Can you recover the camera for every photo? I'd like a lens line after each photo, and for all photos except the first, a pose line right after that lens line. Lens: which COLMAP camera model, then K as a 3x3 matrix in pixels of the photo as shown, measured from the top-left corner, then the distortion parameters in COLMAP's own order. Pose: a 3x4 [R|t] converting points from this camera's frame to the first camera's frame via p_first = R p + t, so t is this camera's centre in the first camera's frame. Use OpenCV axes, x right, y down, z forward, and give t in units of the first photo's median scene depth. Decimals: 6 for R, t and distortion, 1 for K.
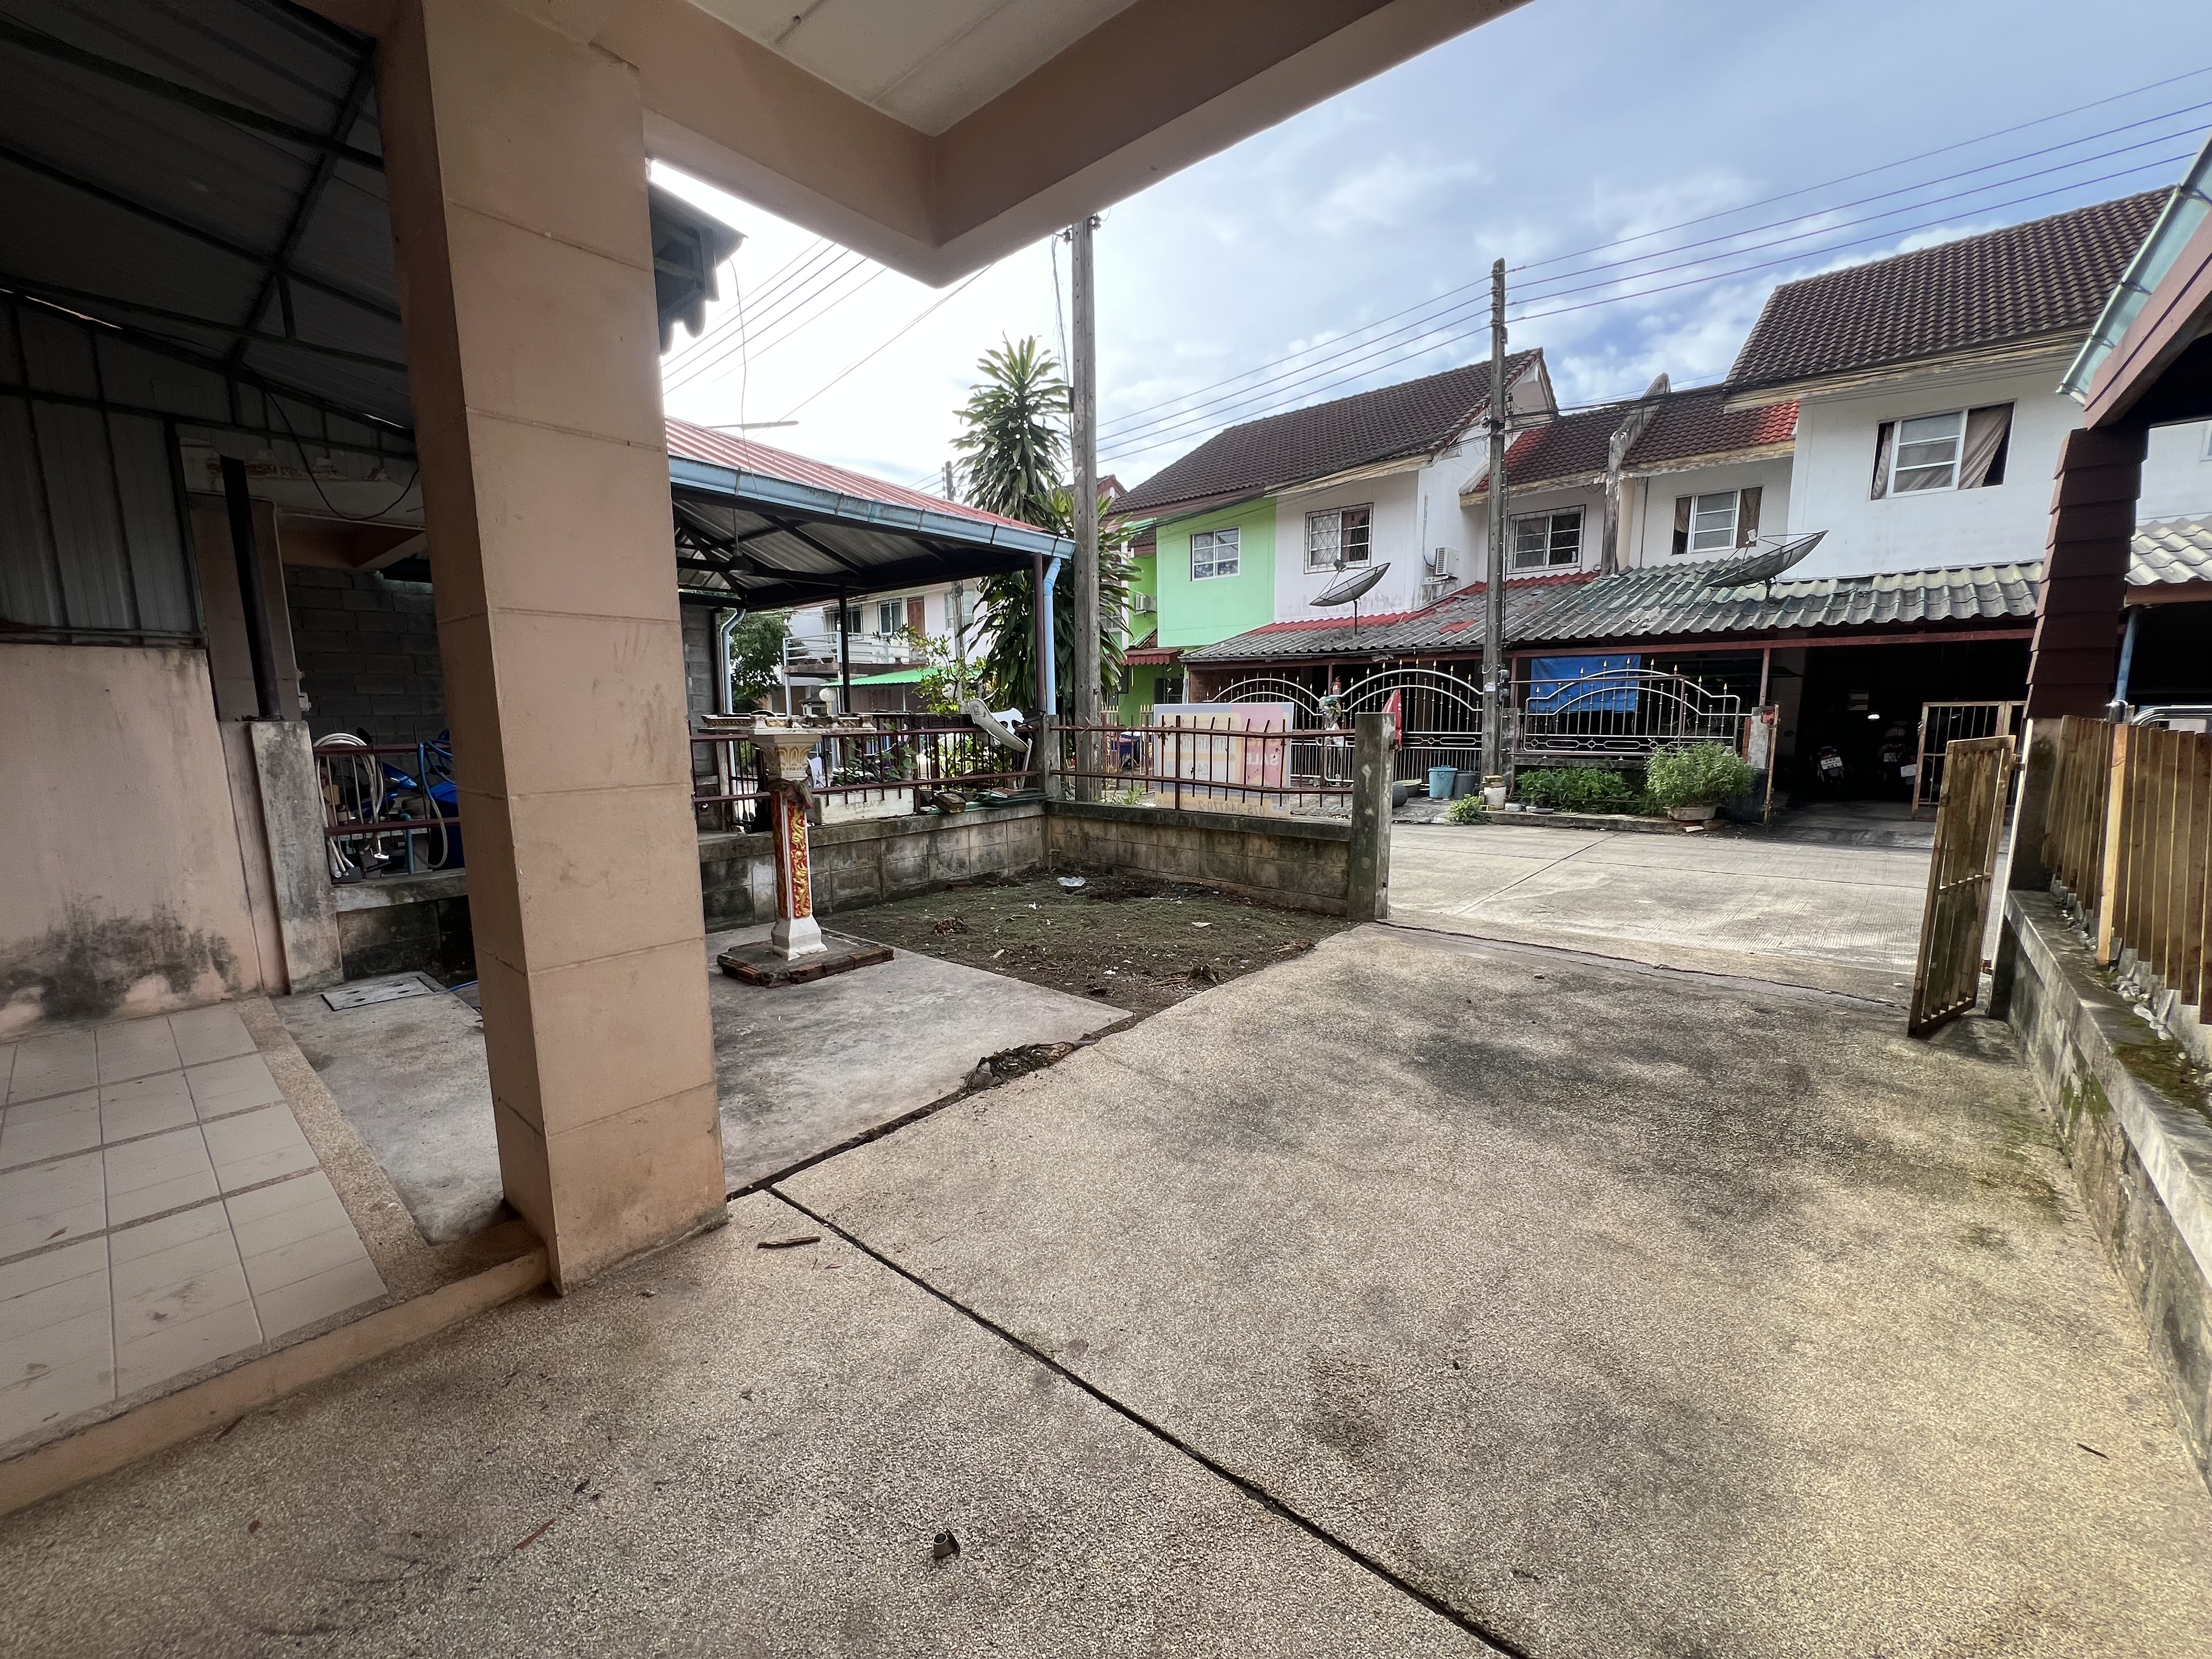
lens RADIAL K [[888.9, 0, 1105.3], [0, 888.9, 836.0], [0, 0, 1]] dist [-0.001468, 0.000650]
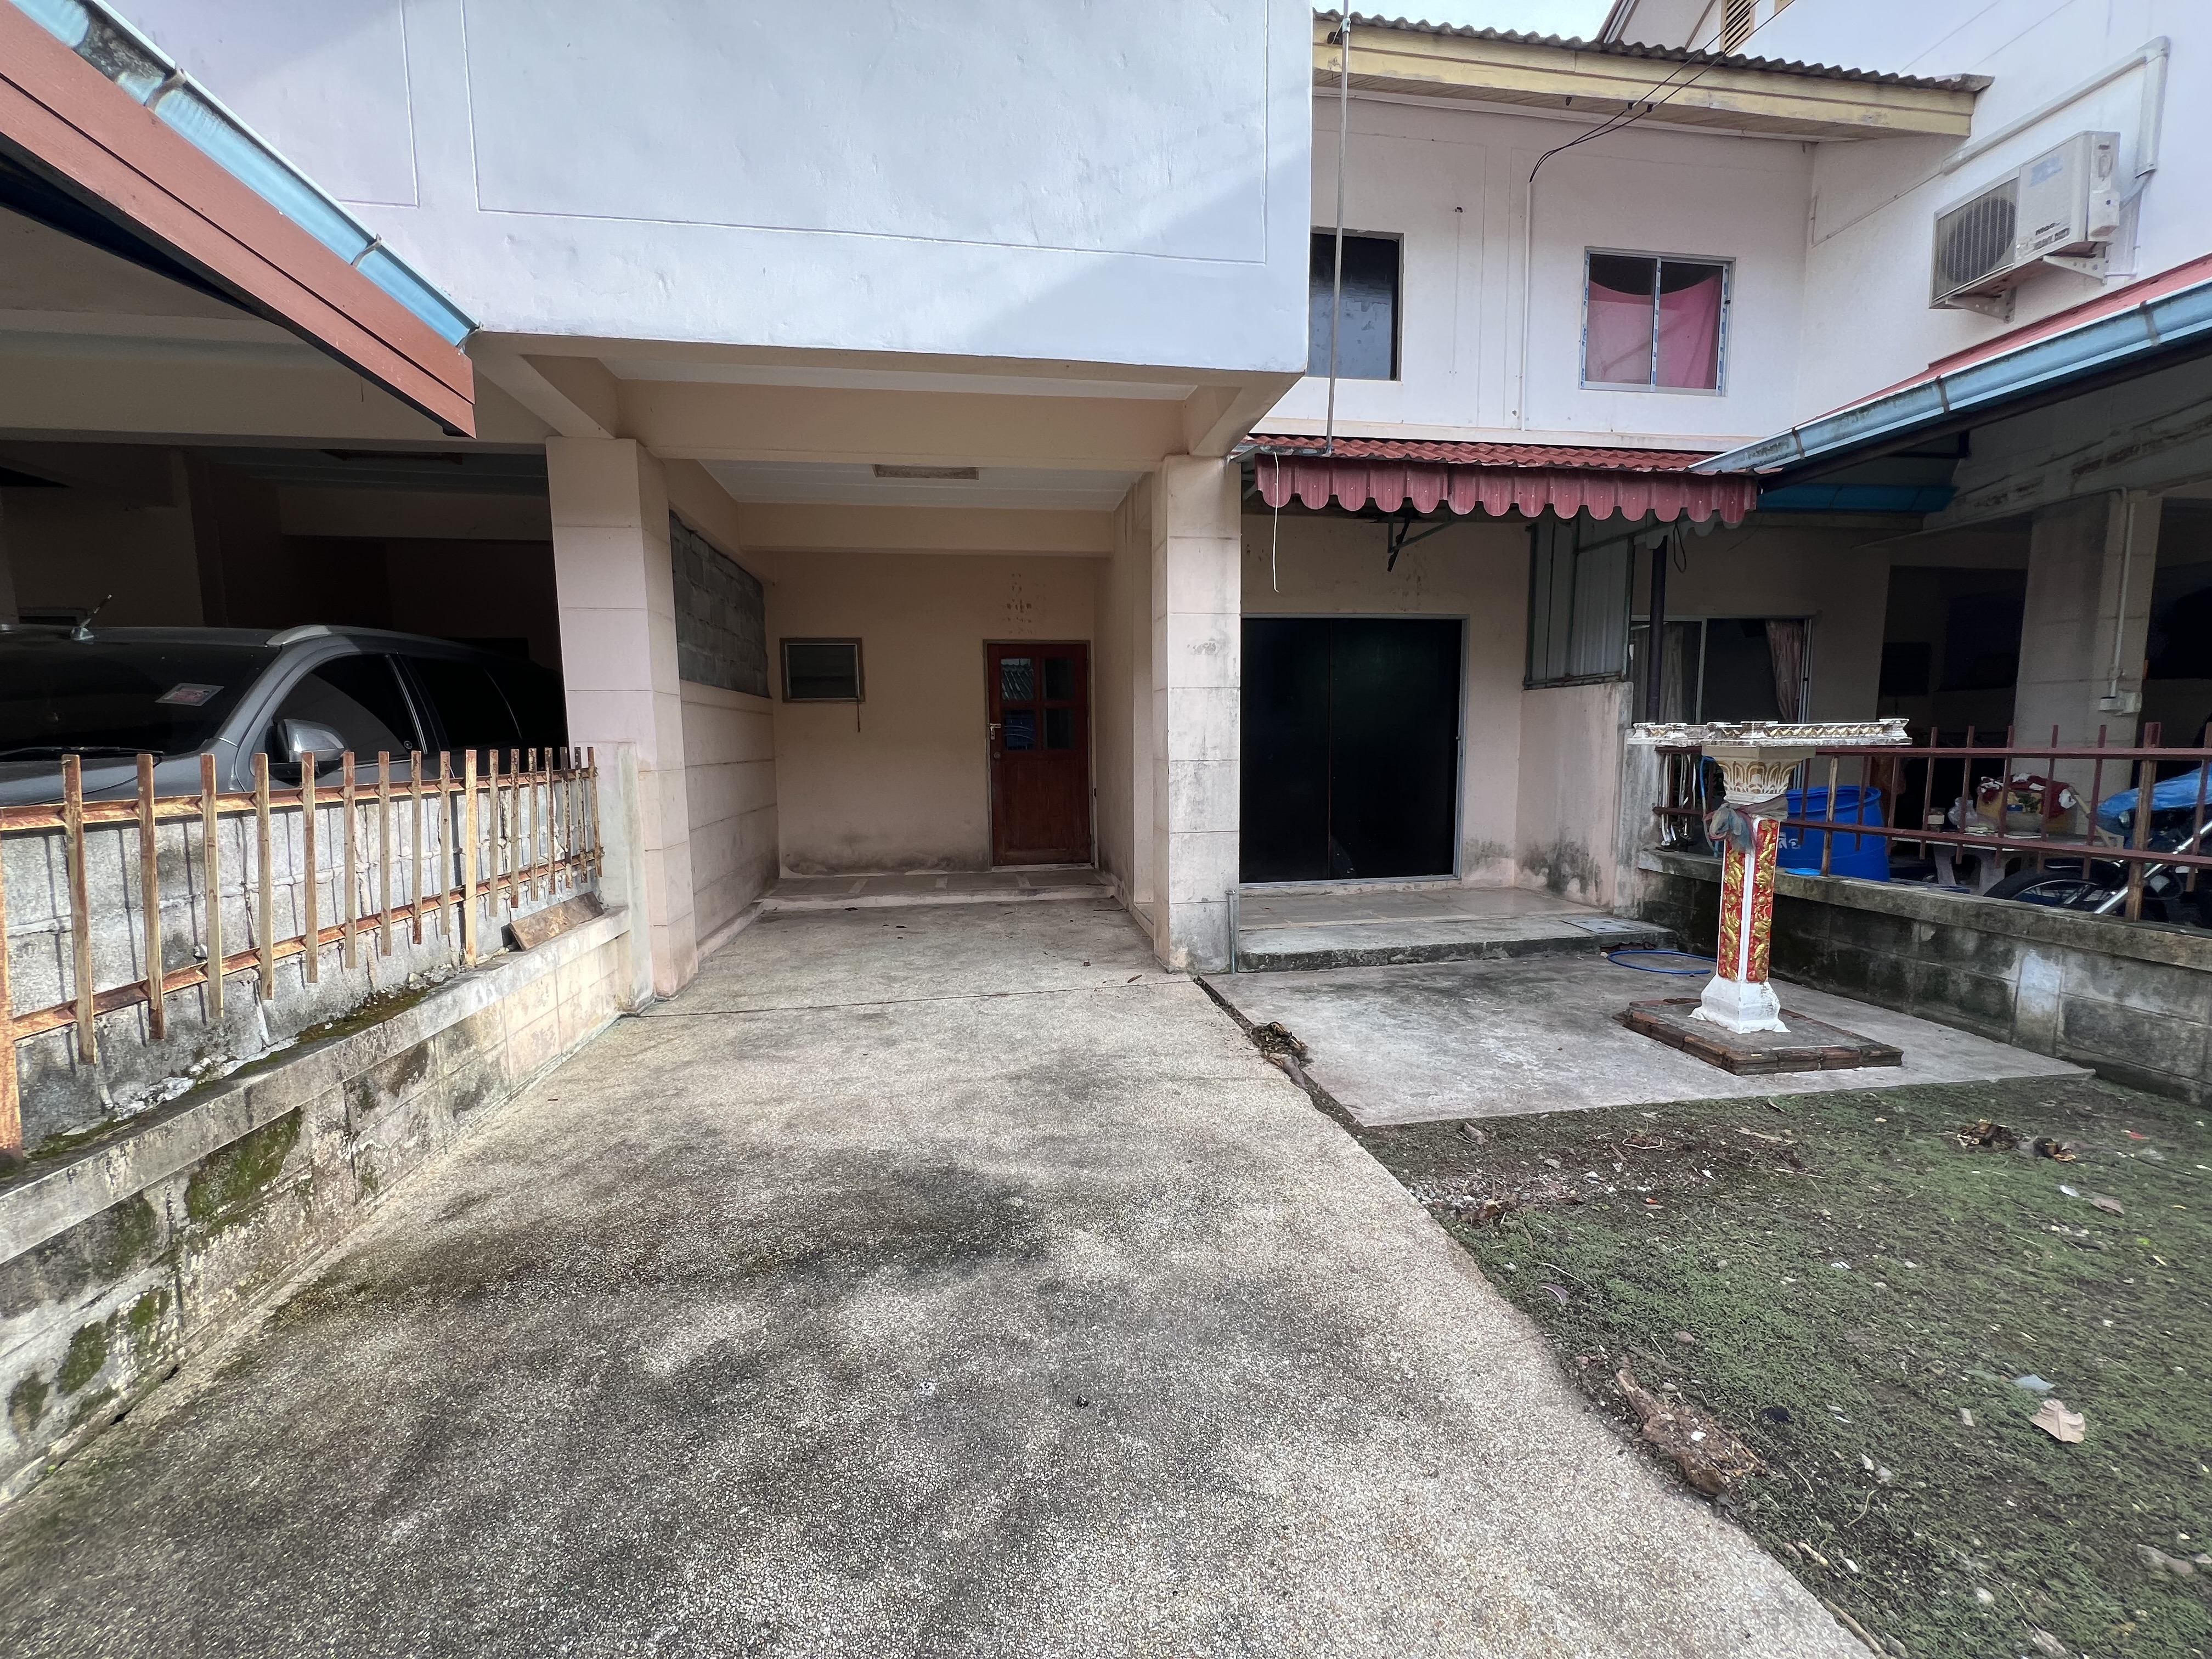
lens RADIAL K [[888.9, 0, 1102.1], [0, 888.9, 833.2], [0, 0, 1]] dist [-0.001468, 0.000650]
pose [[-0.651003, 0.093114, -0.753343, 0.795668], [-0.090321, 0.975895, 0.198673, -0.186236], [0.753683, 0.197379, -0.626900, 1.392356]]
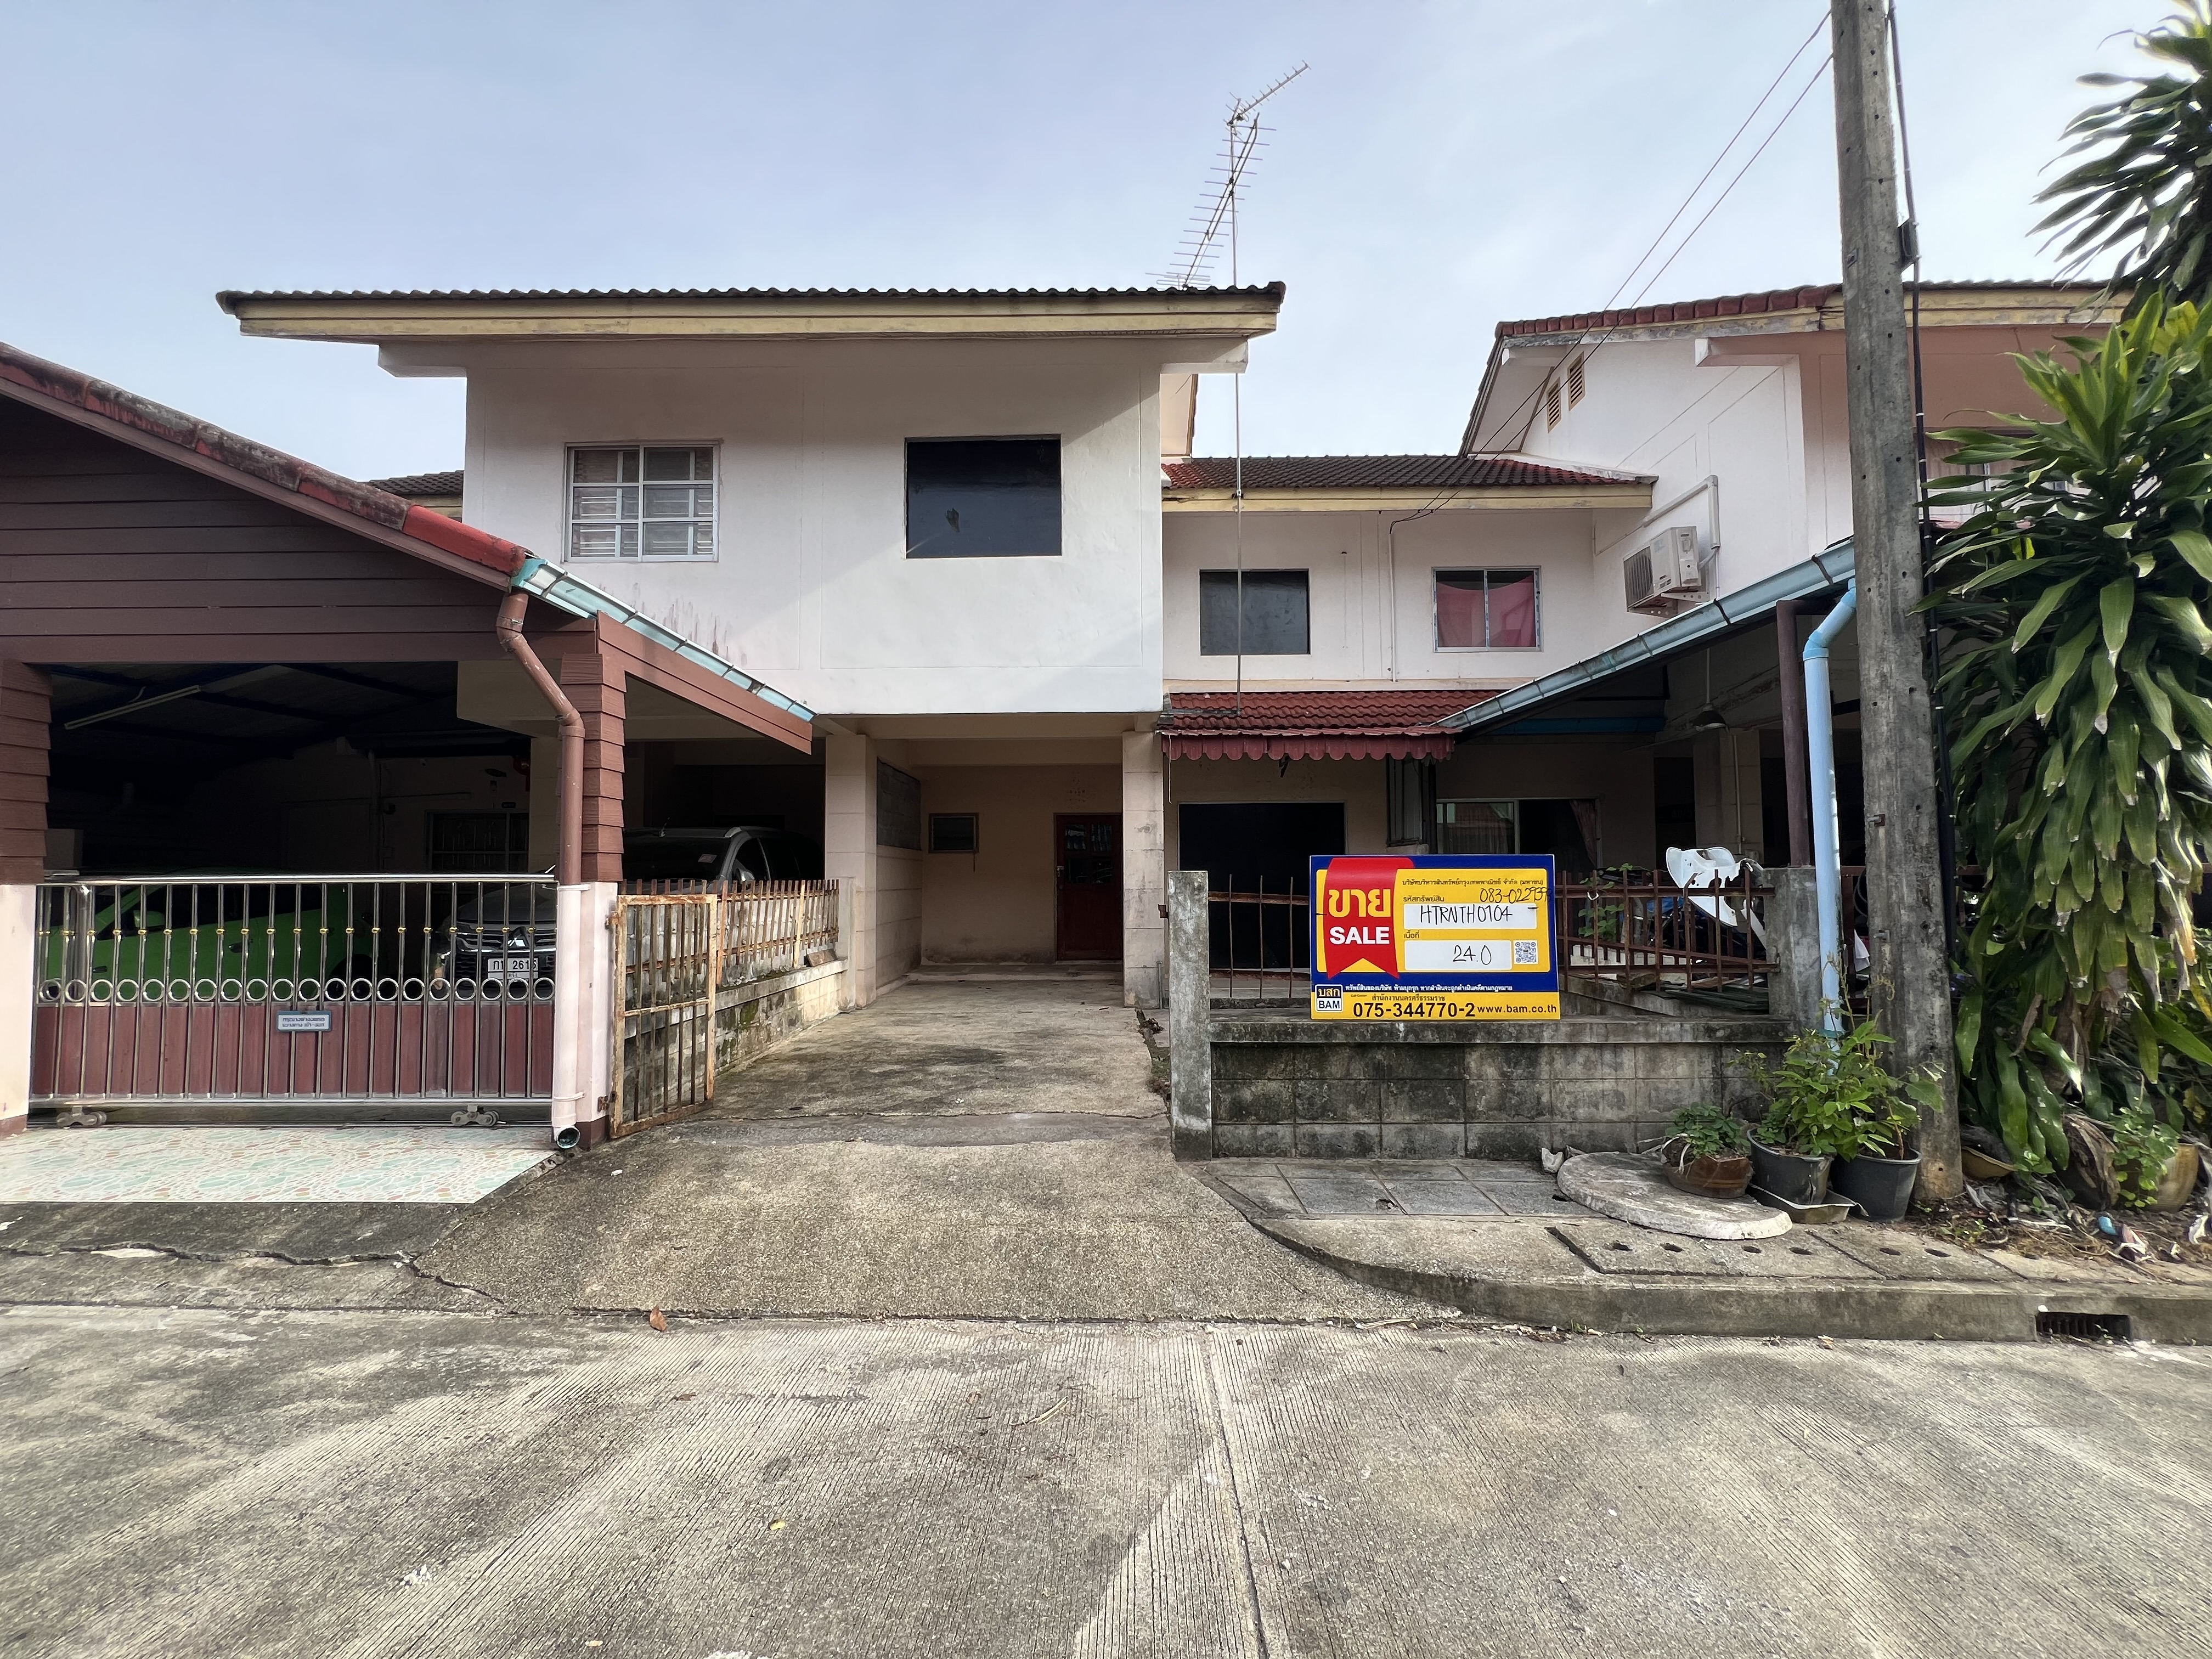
lens RADIAL K [[888.9, 0, 1104.9], [0, 888.9, 829.4], [0, 0, 1]] dist [-0.001468, 0.000650]
pose [[-0.759059, -0.025339, -0.650529, 1.370437], [-0.080600, 0.995212, 0.055282, -0.334572], [0.646014, 0.094395, -0.757467, 2.436397]]
